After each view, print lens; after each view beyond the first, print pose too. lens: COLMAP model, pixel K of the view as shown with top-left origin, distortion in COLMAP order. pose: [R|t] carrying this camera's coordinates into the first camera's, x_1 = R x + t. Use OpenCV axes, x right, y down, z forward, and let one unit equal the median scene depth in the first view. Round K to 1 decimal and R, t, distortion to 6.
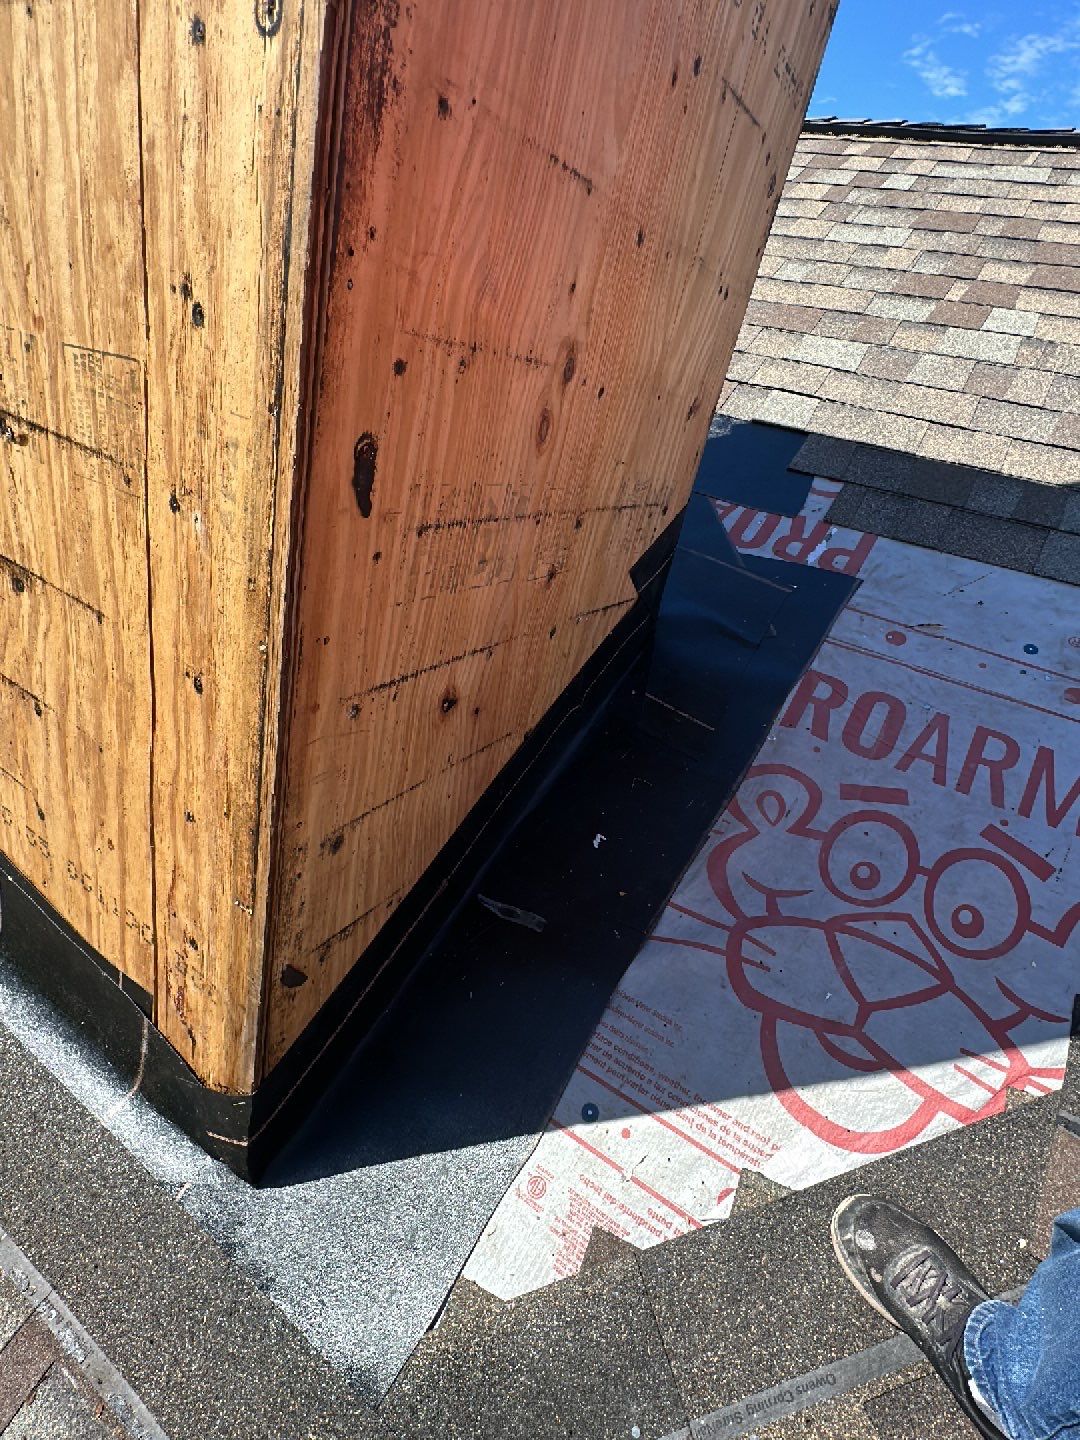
lens RADIAL K [[732.1, 0, 542.5], [0, 732.1, 718.4], [0, 0, 1]] dist [0.000255, -0.000455]
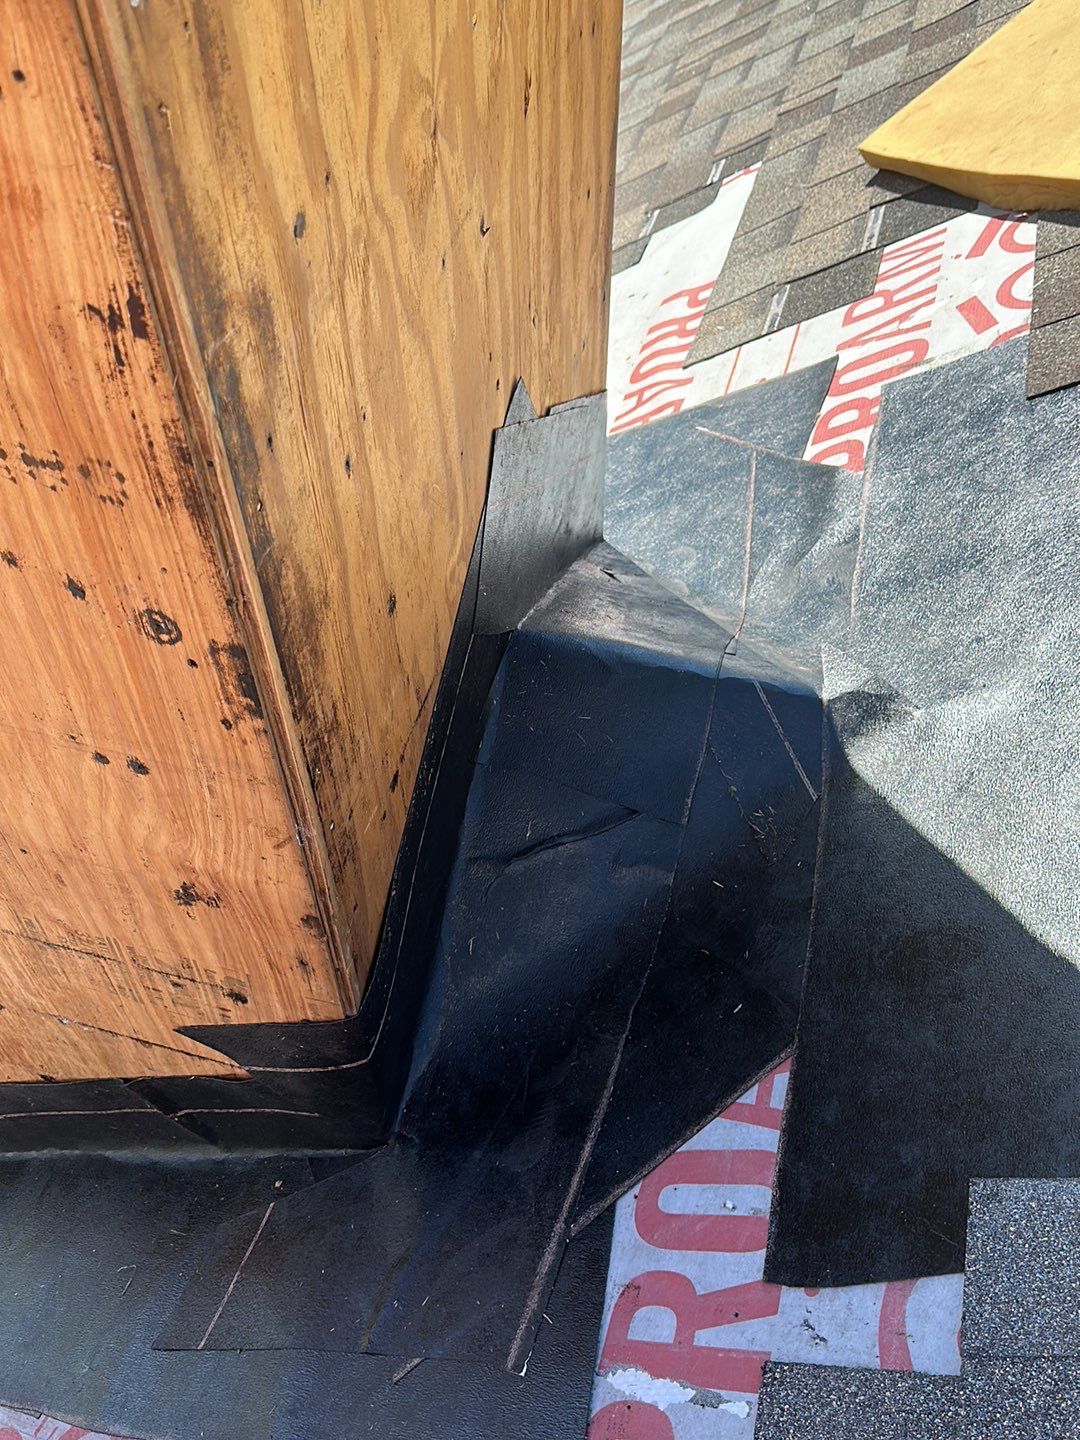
lens RADIAL K [[1285.3, 0, 536.8], [0, 1285.3, 722.4], [0, 0, 1]] dist [0.169203, -0.369900]
pose [[0.276819, 0.581591, -0.764933, 1.205545], [-0.361080, 0.800660, 0.478085, -1.412726], [0.890501, 0.143859, 0.431639, 1.145336]]
